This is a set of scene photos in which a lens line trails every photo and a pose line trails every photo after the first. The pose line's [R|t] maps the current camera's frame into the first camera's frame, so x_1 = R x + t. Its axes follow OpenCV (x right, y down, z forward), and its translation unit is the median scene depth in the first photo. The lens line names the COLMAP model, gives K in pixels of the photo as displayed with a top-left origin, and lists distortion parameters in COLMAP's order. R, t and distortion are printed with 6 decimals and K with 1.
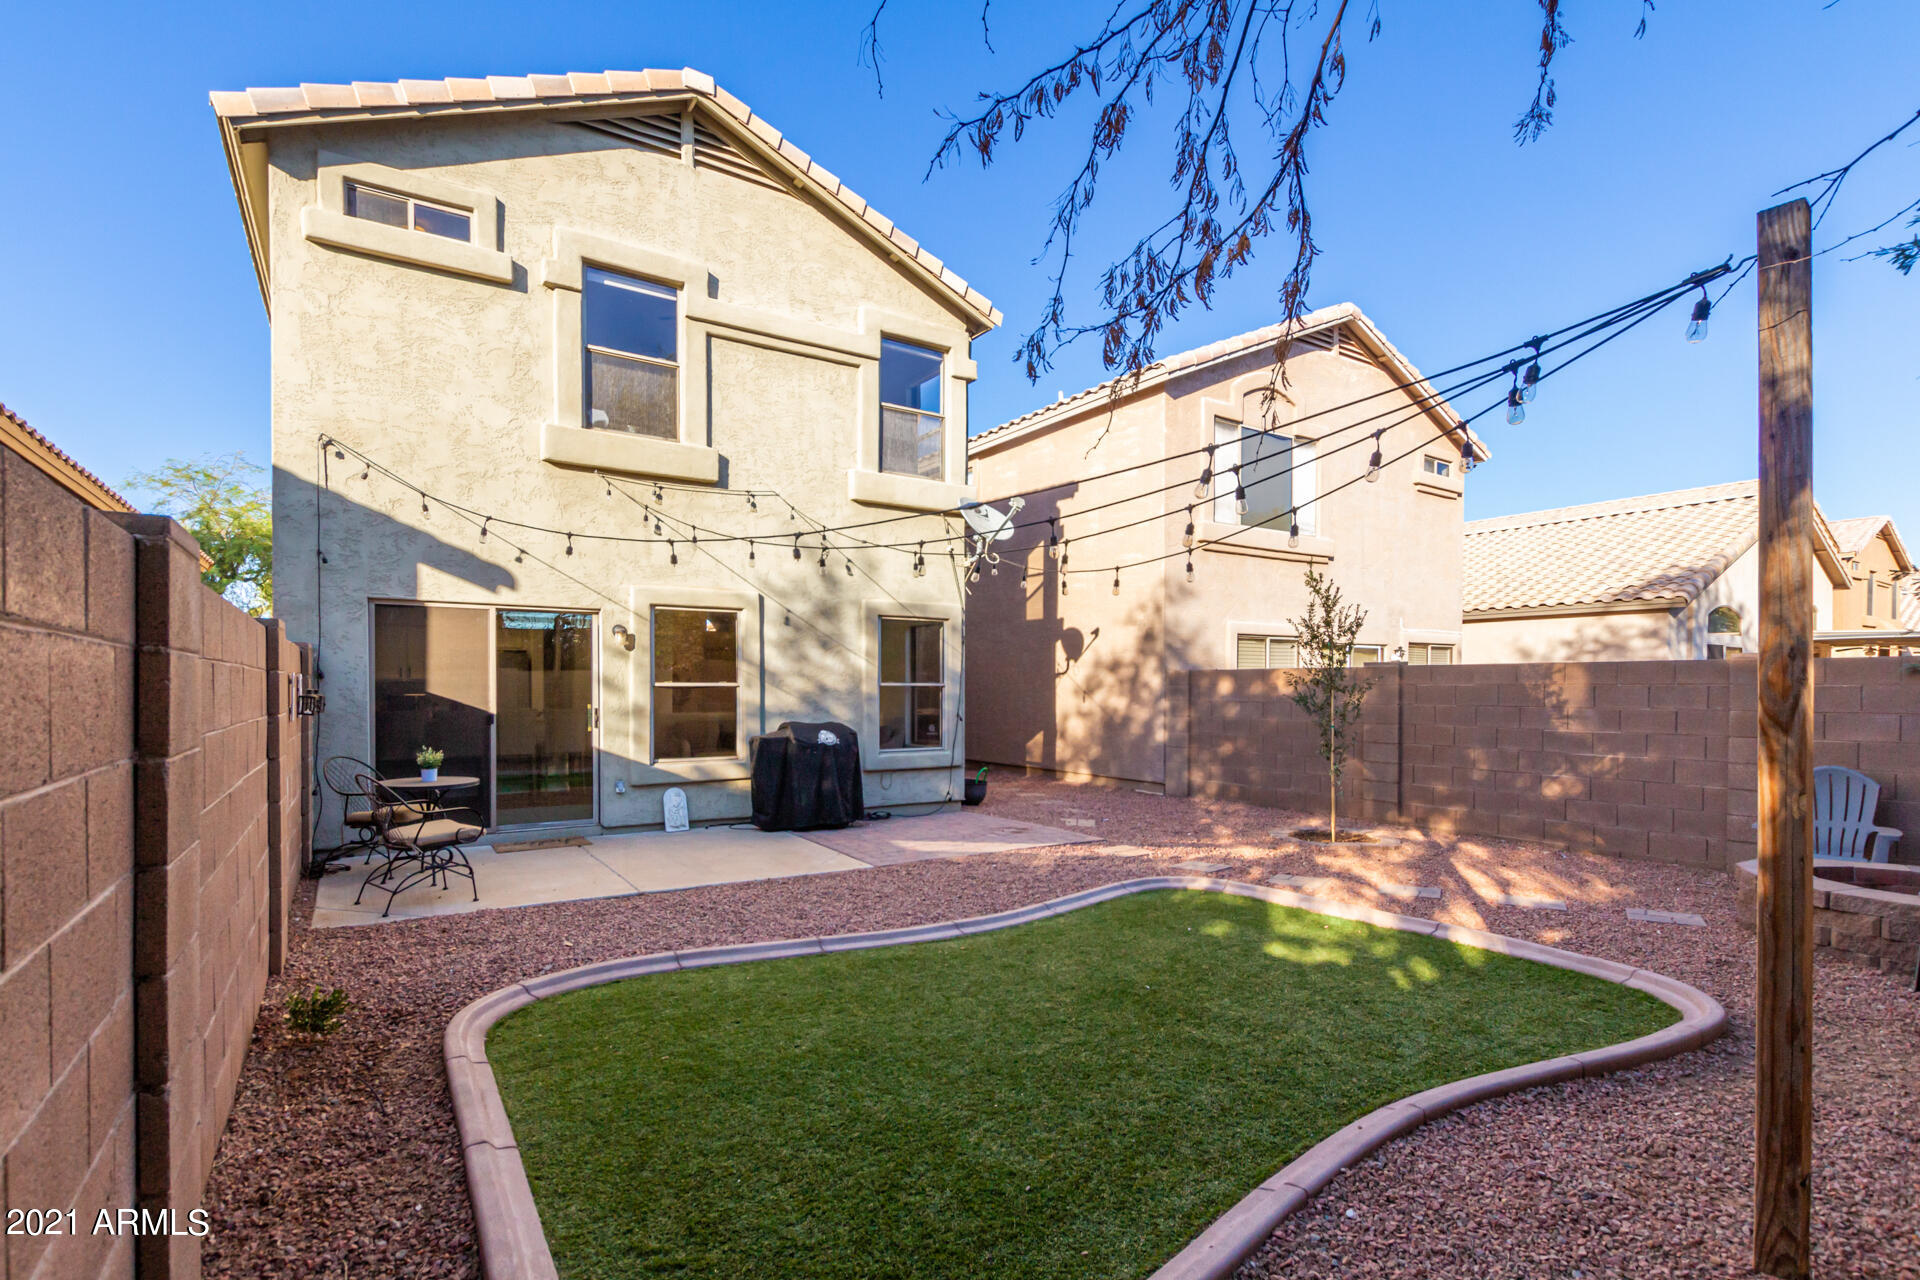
lens RADIAL K [[896.9, 0, 950.9], [0, 896.9, 687.8], [0, 0, 1]] dist [0.000142, -0.000646]
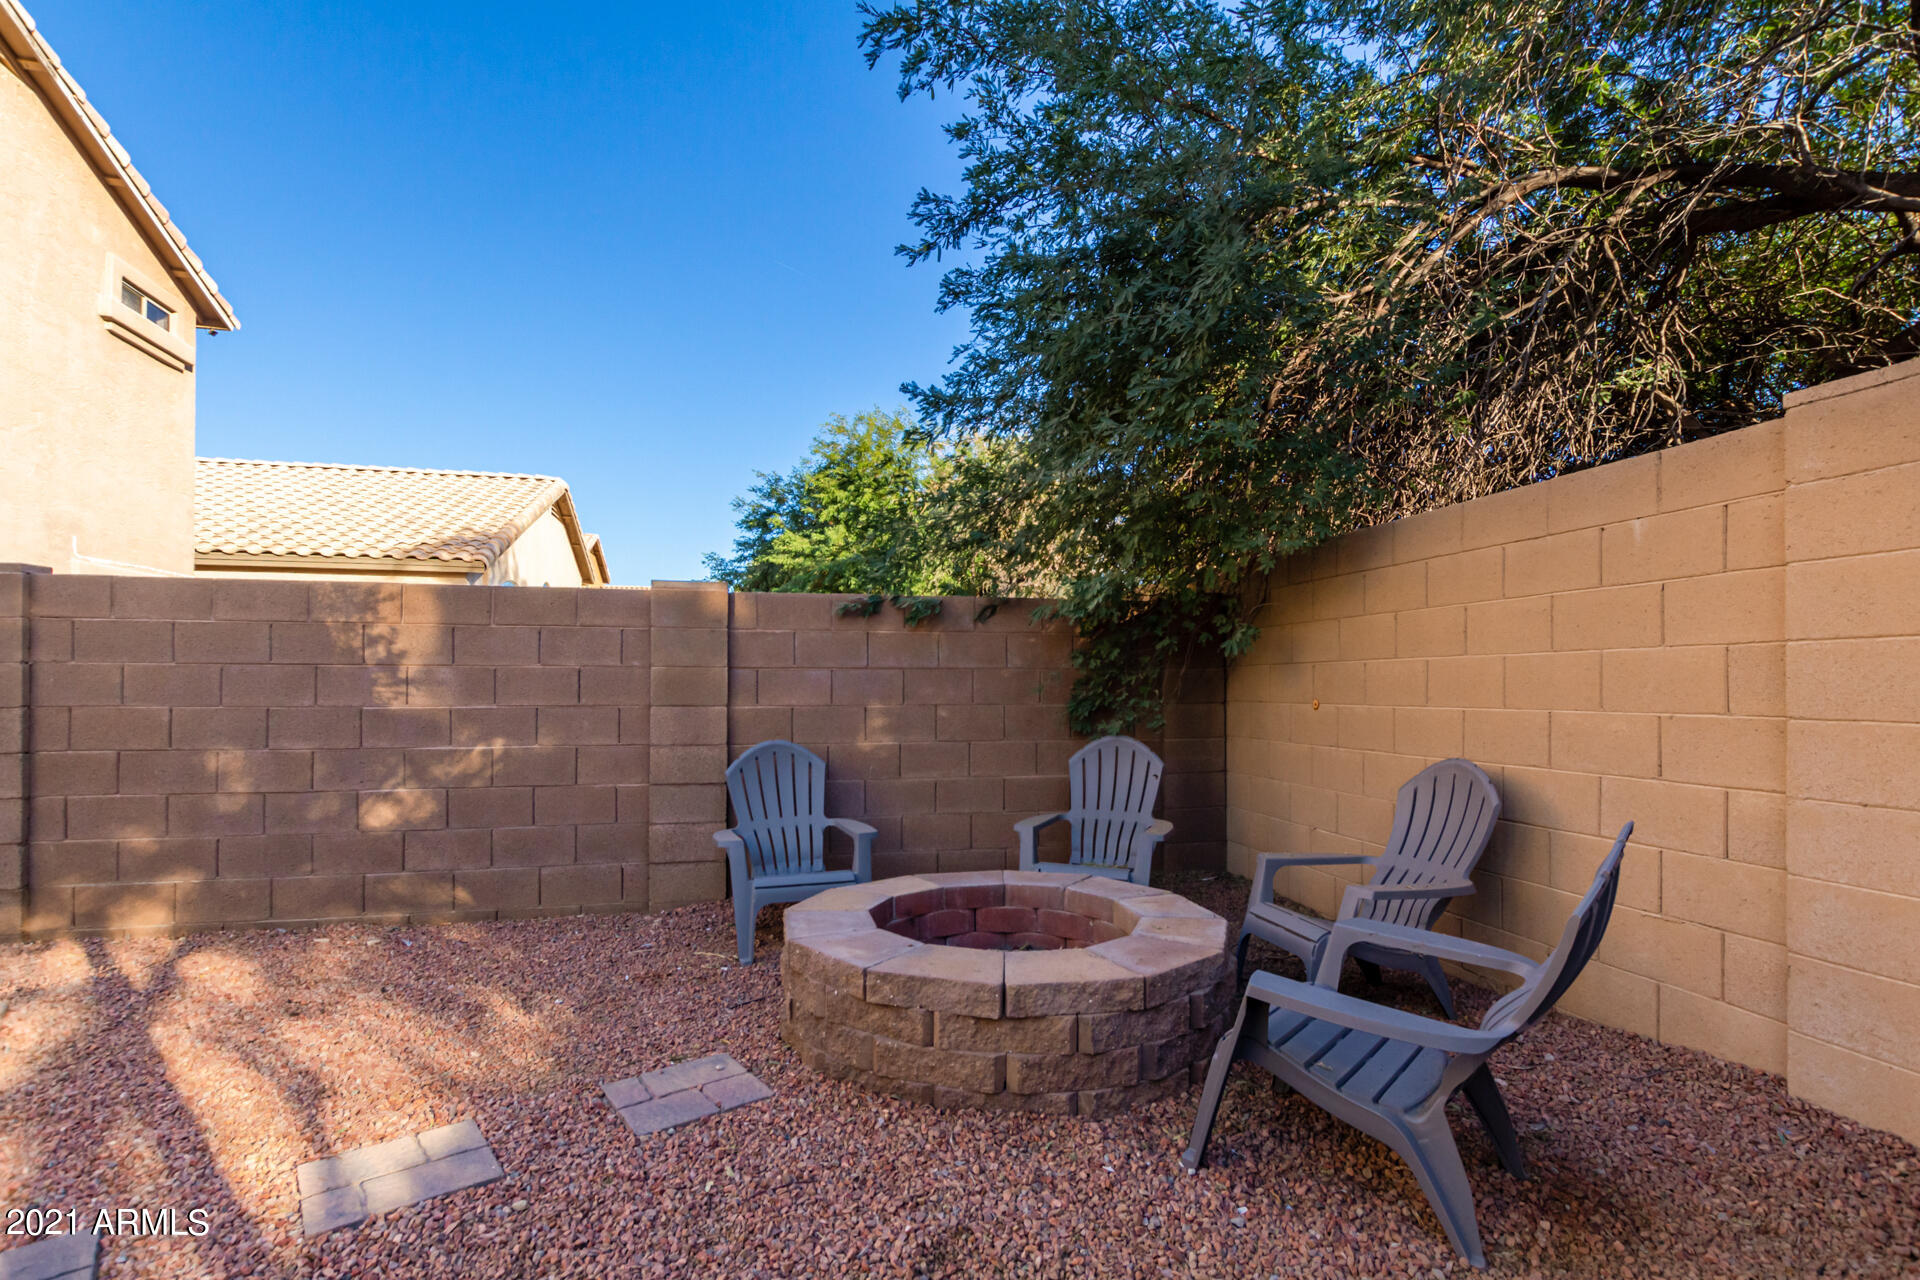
lens RADIAL K [[896.9, 0, 950.9], [0, 896.9, 687.8], [0, 0, 1]] dist [0.000142, -0.000646]
pose [[0.346524, -0.003945, 0.938033, 0.297108], [0.000809, 0.999992, 0.003907, 0.035780], [-0.938041, -0.000595, 0.346524, 0.513545]]
